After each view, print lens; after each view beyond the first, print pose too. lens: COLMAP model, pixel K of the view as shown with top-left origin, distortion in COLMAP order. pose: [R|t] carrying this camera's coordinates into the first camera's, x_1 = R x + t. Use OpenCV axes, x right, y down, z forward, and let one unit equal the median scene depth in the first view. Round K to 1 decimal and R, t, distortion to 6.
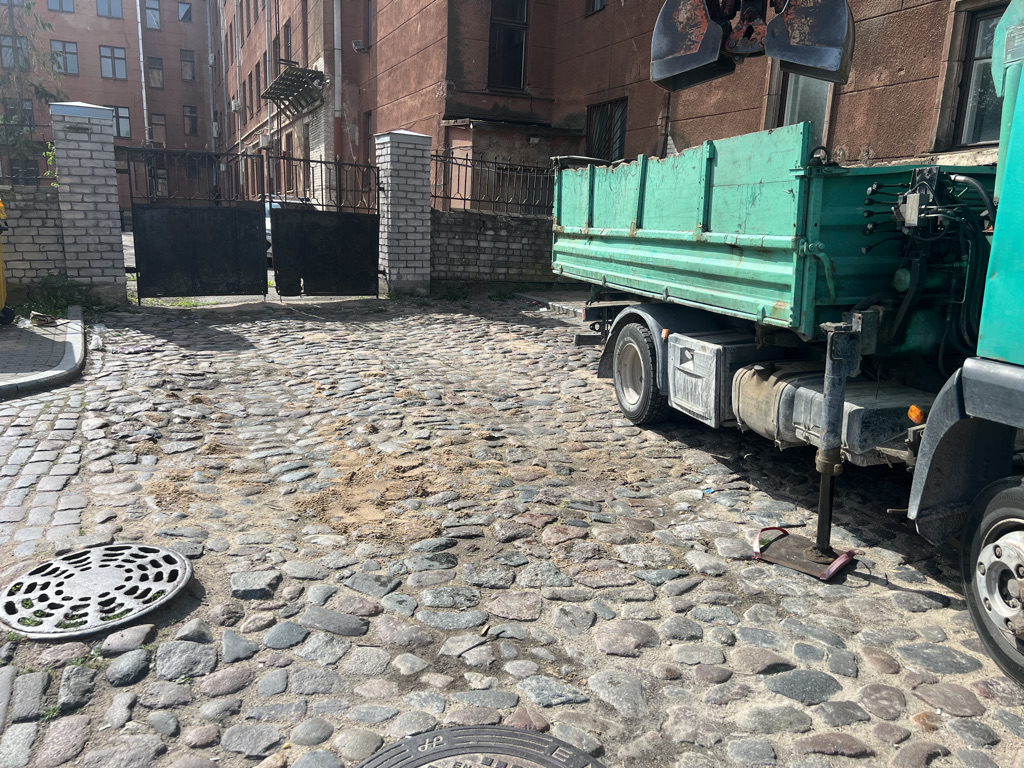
lens RADIAL K [[767.9, 0, 510.9], [0, 767.9, 384.1], [0, 0, 1]] dist [-0.007105, -0.003976]
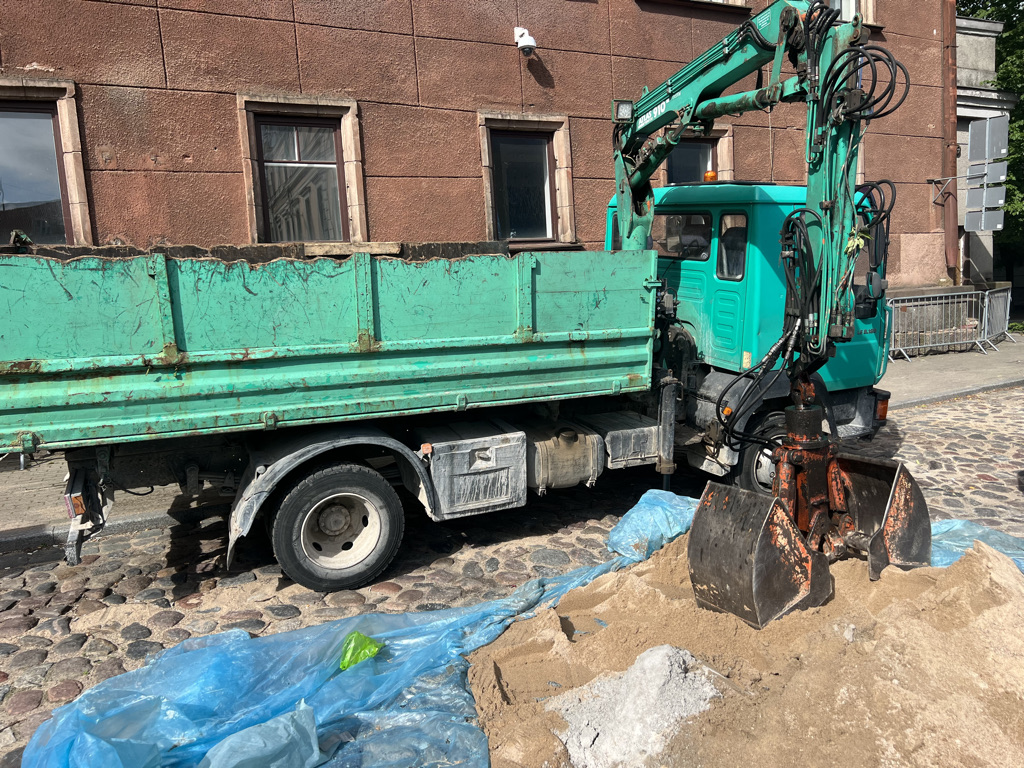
lens RADIAL K [[767.9, 0, 512.2], [0, 767.9, 387.1], [0, 0, 1]] dist [-0.007105, -0.003976]
pose [[-0.162496, -0.169443, 0.972051, -0.758654], [0.221545, 0.953726, 0.203284, -0.326287], [-0.961516, 0.248386, -0.117437, 1.082226]]
